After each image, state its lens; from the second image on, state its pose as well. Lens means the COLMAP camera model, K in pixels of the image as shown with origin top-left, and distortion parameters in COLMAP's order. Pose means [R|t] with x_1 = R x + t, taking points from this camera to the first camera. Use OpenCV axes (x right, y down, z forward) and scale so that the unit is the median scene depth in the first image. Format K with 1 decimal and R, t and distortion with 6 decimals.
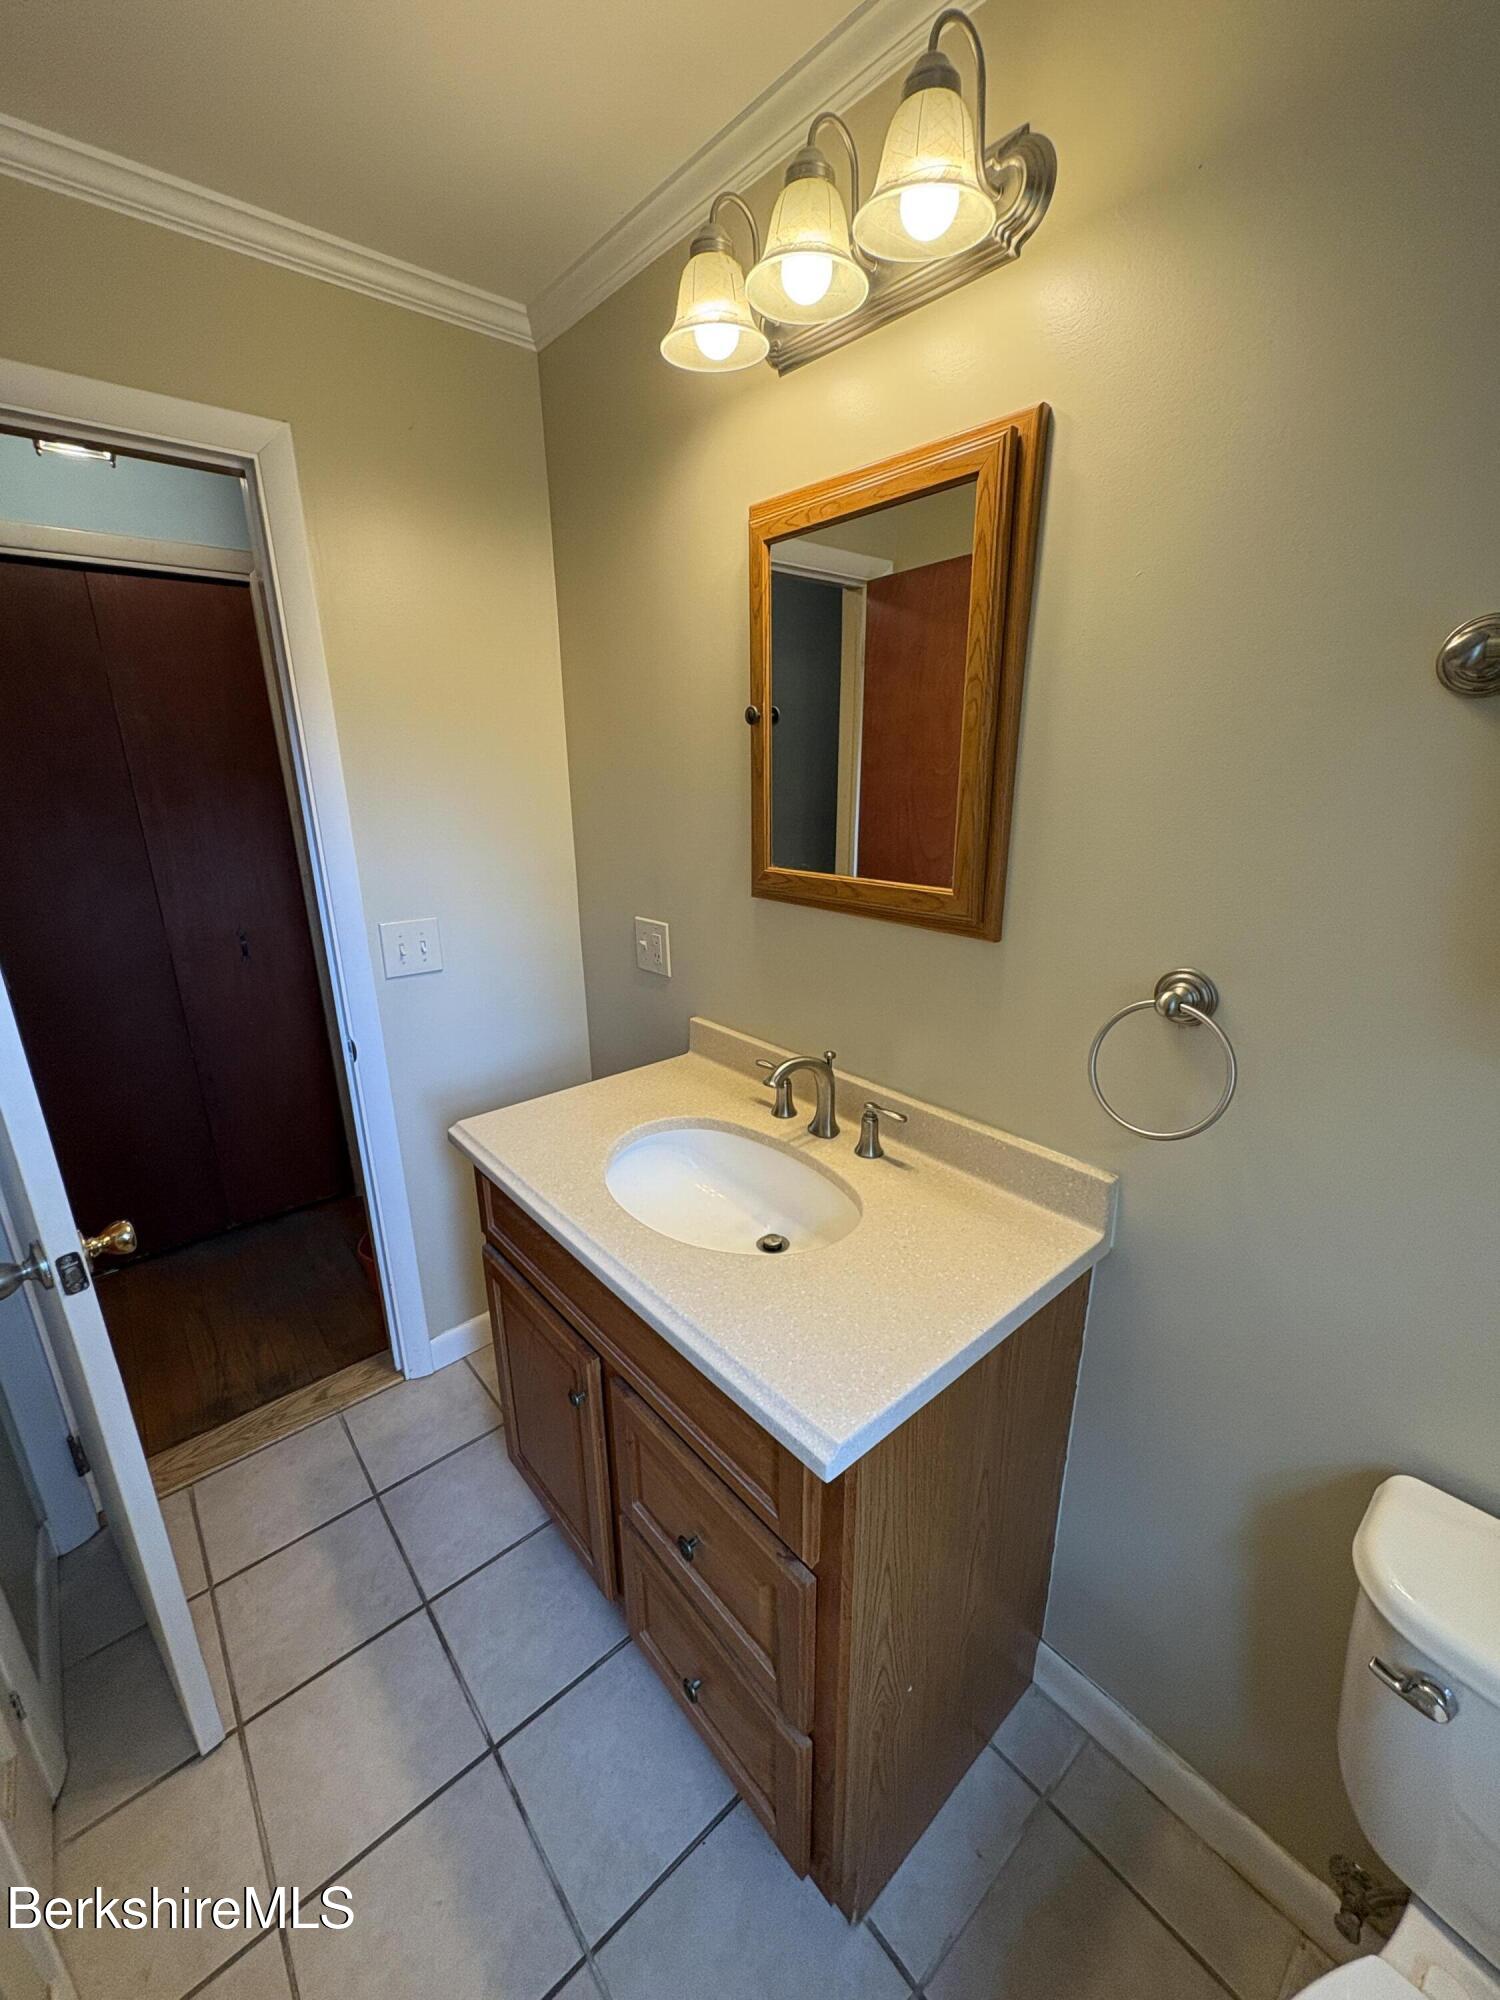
lens RADIAL K [[798.8, 0, 743.5], [0, 798.8, 1006.8], [0, 0, 1]] dist [0.008021, 0.000118]
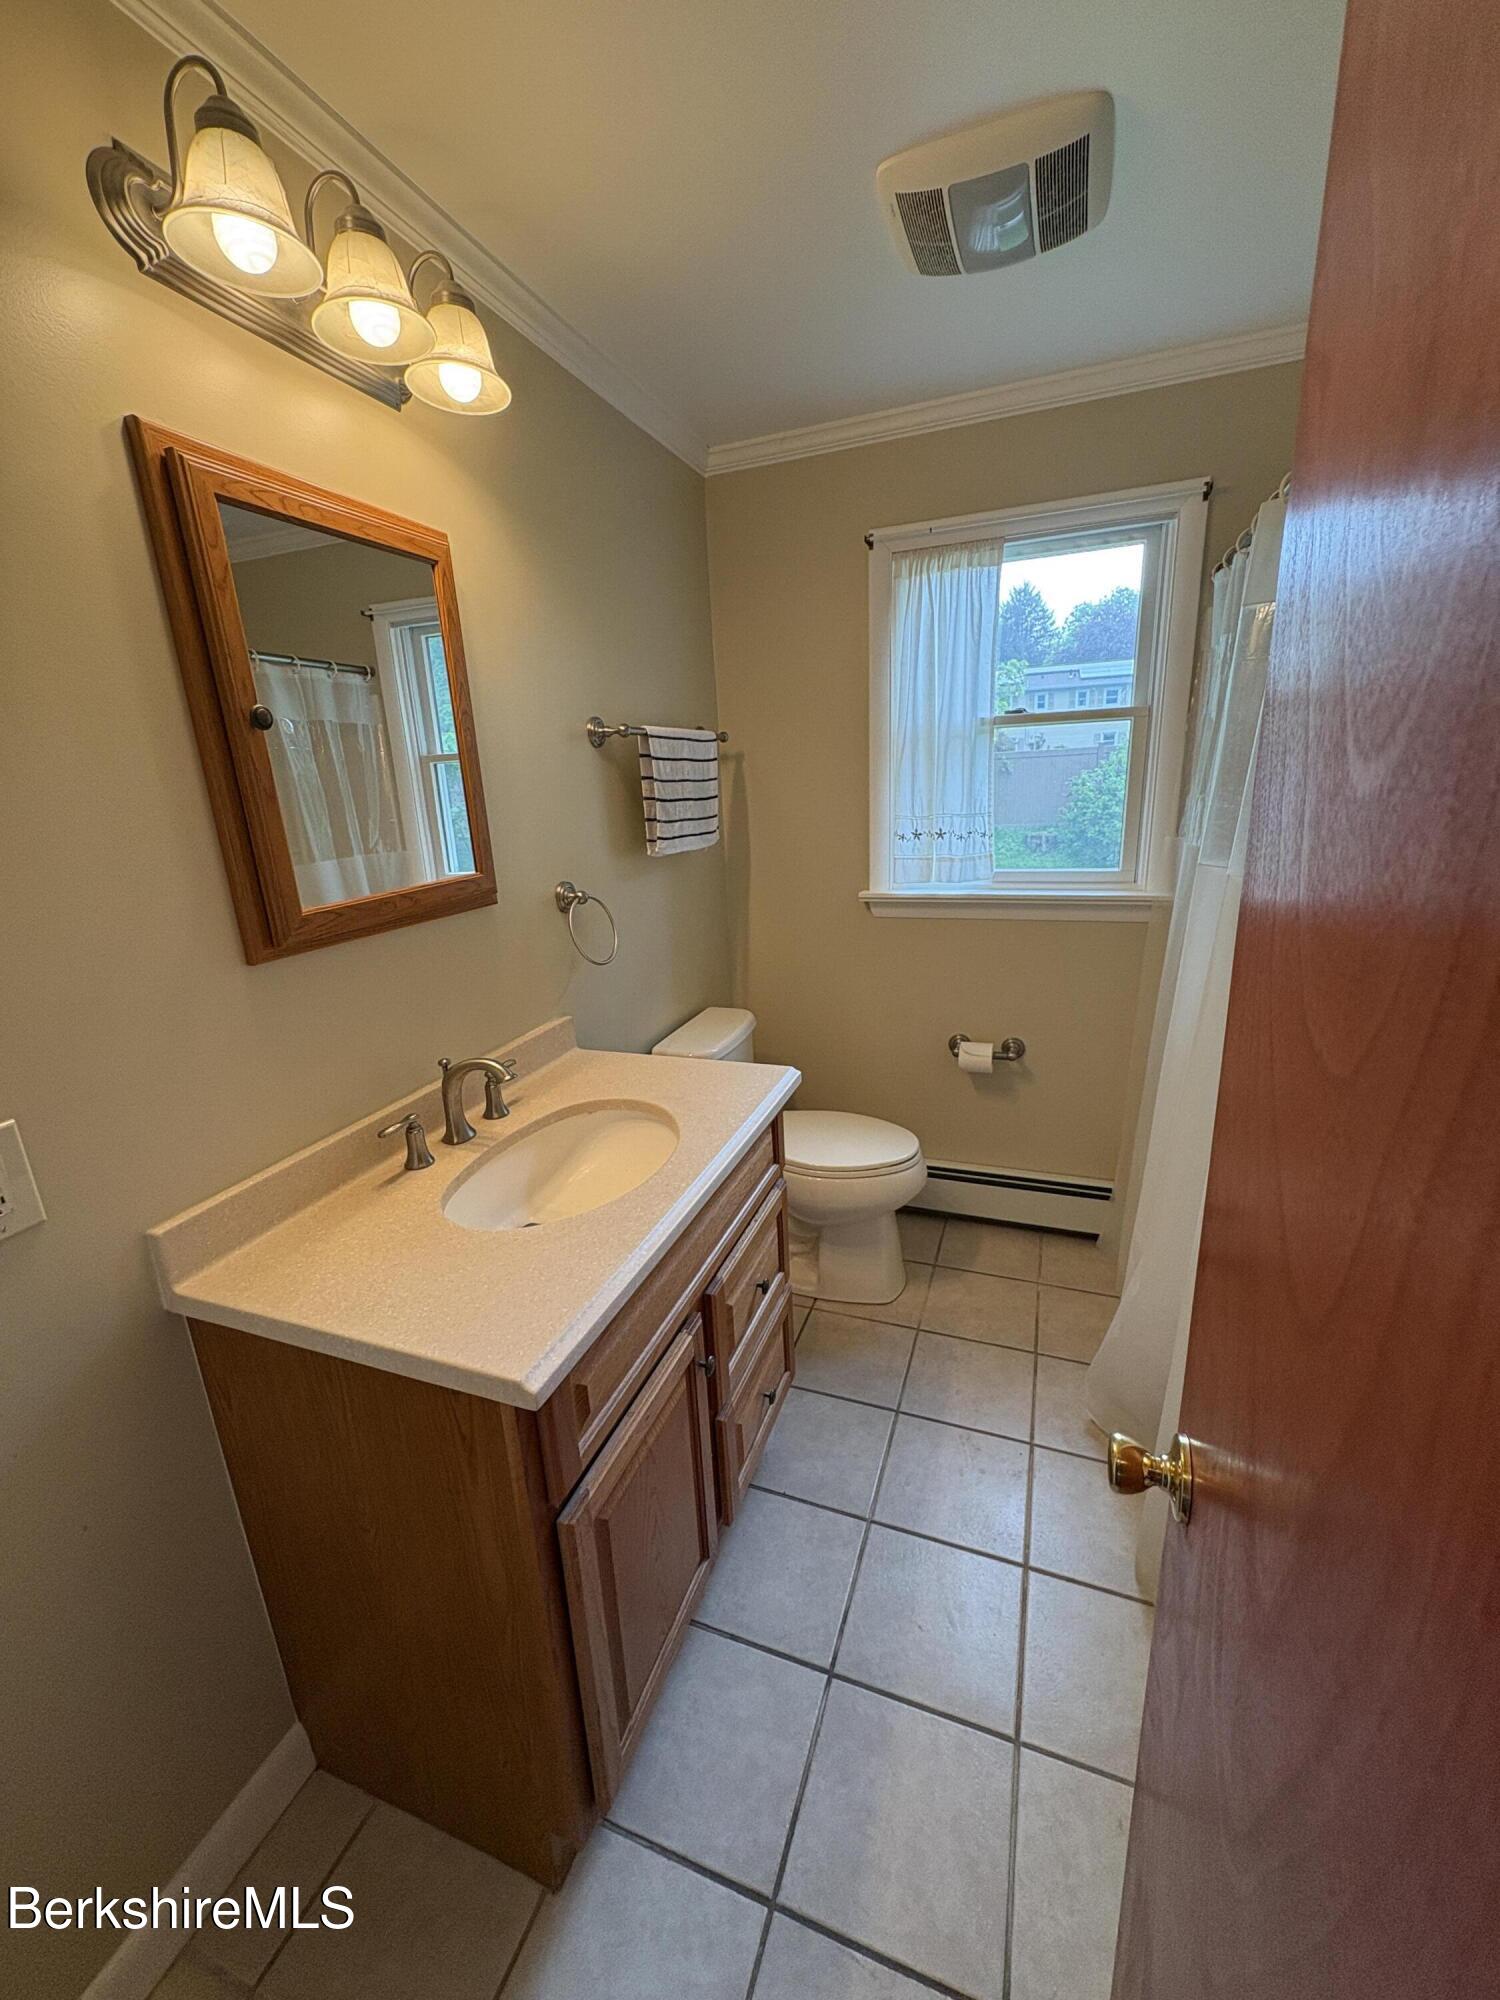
lens RADIAL K [[793.3, 0, 750.0], [0, 793.3, 1000.0], [0, 0, 1]] dist [0.003456, 0.000416]
pose [[-0.482105, -0.211519, 0.850197, -1.009198], [0.308477, 0.867294, 0.390695, -0.309906], [-0.820010, 0.450623, -0.352878, 1.104005]]
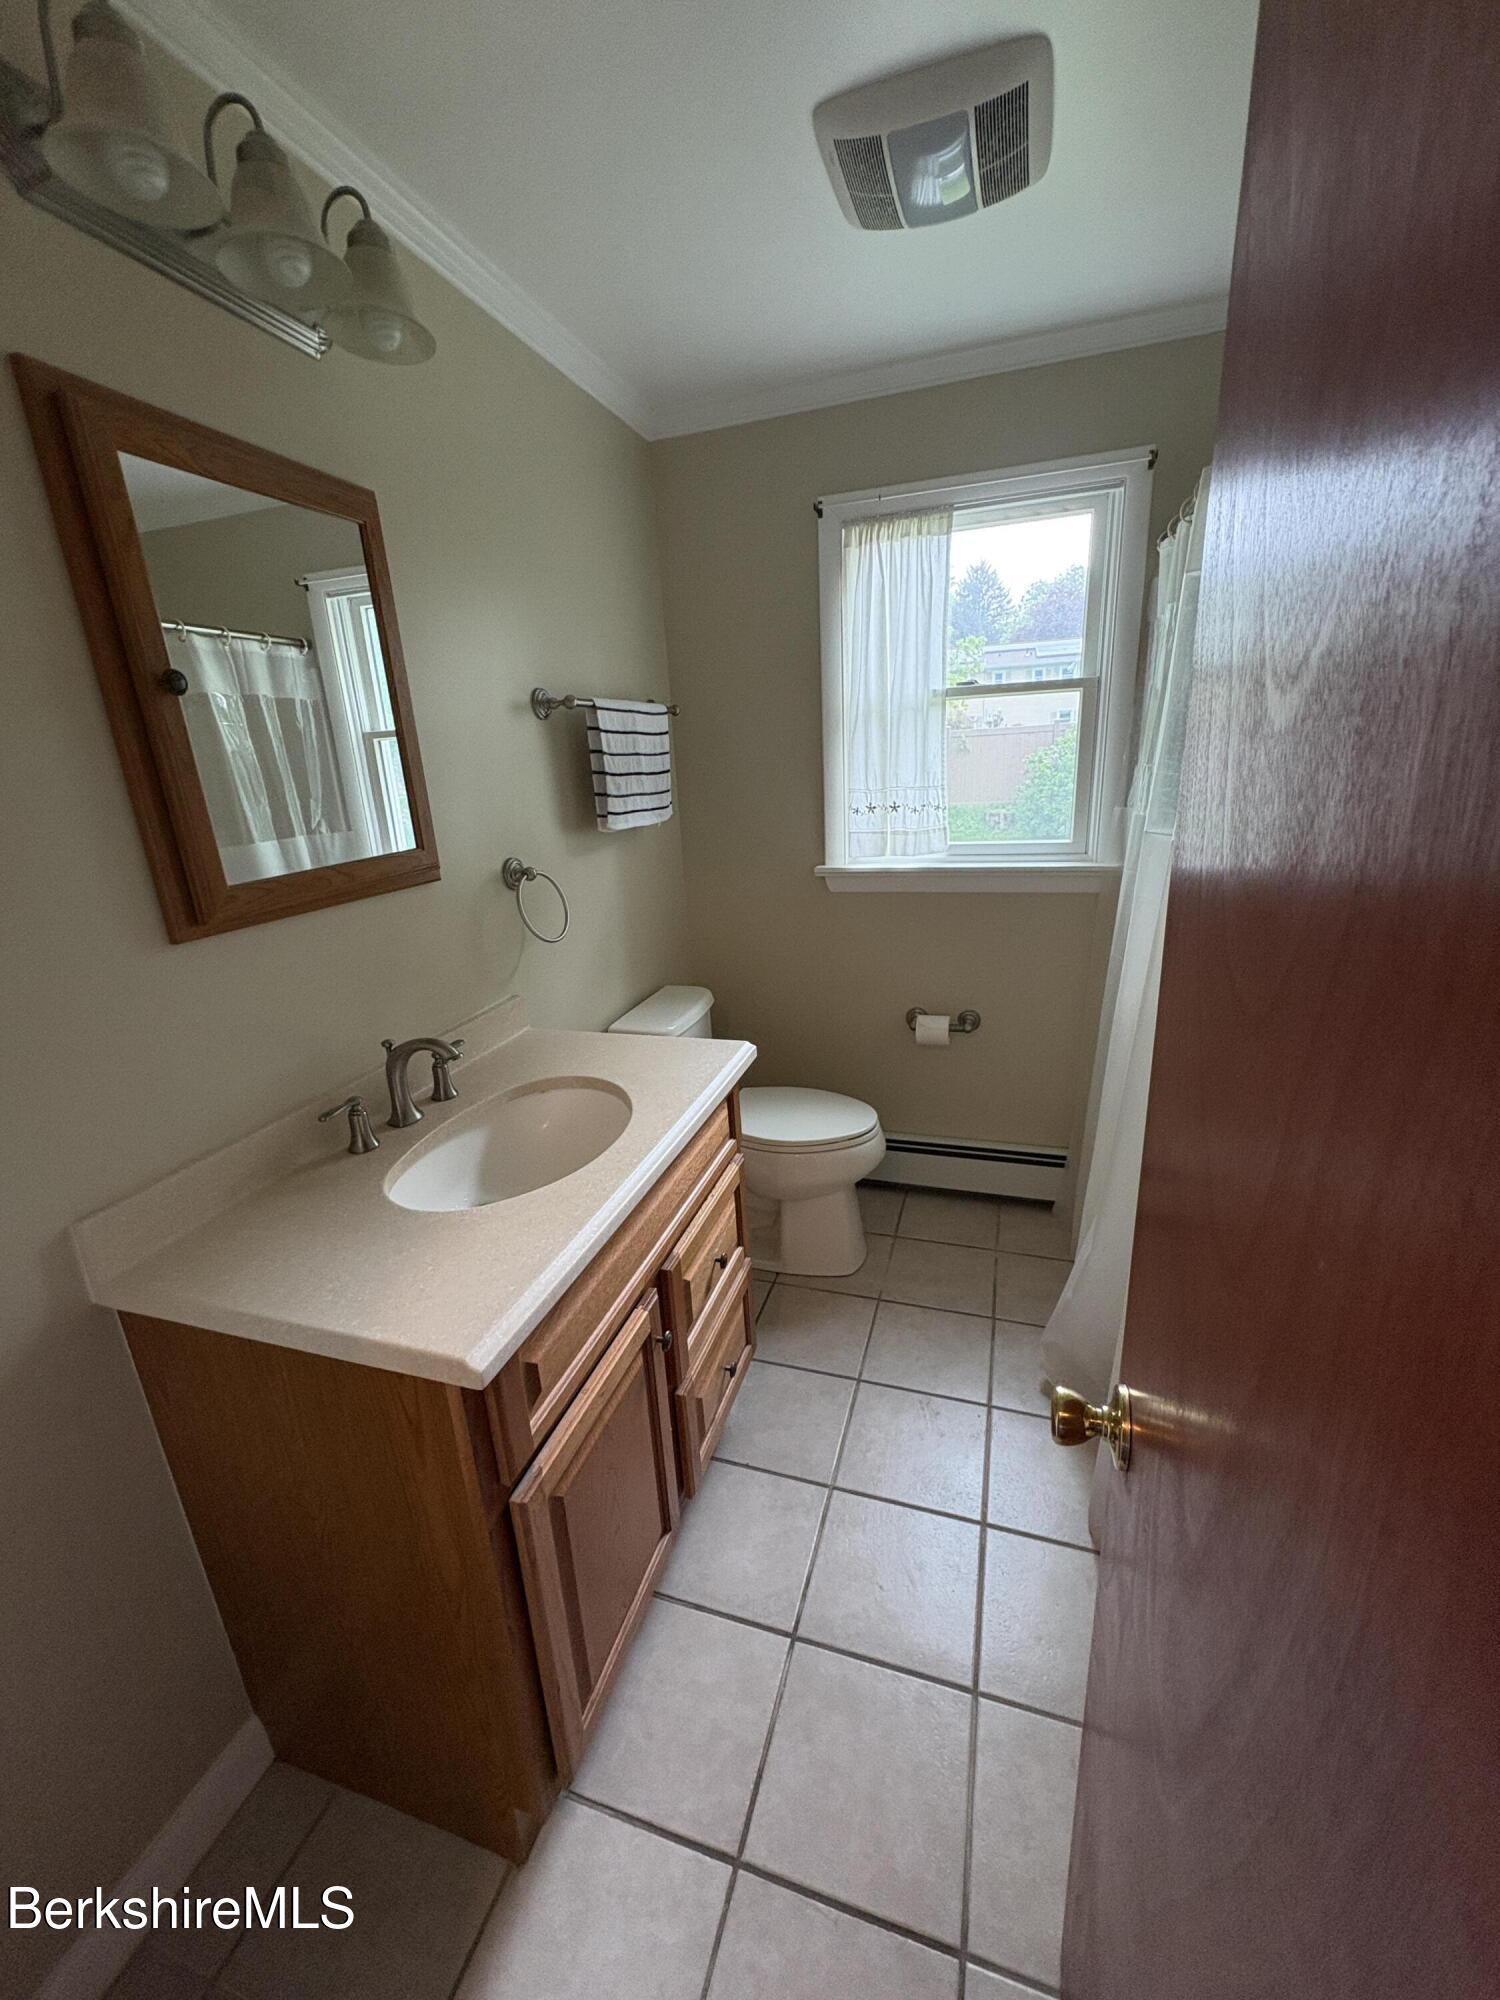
lens RADIAL K [[793.3, 0, 750.0], [0, 793.3, 1000.0], [0, 0, 1]] dist [0.003456, 0.000416]
pose [[-0.523306, -0.221586, 0.822831, -1.011633], [0.306350, 0.852122, 0.424308, -0.289824], [-0.795173, 0.474117, -0.378038, 1.090935]]
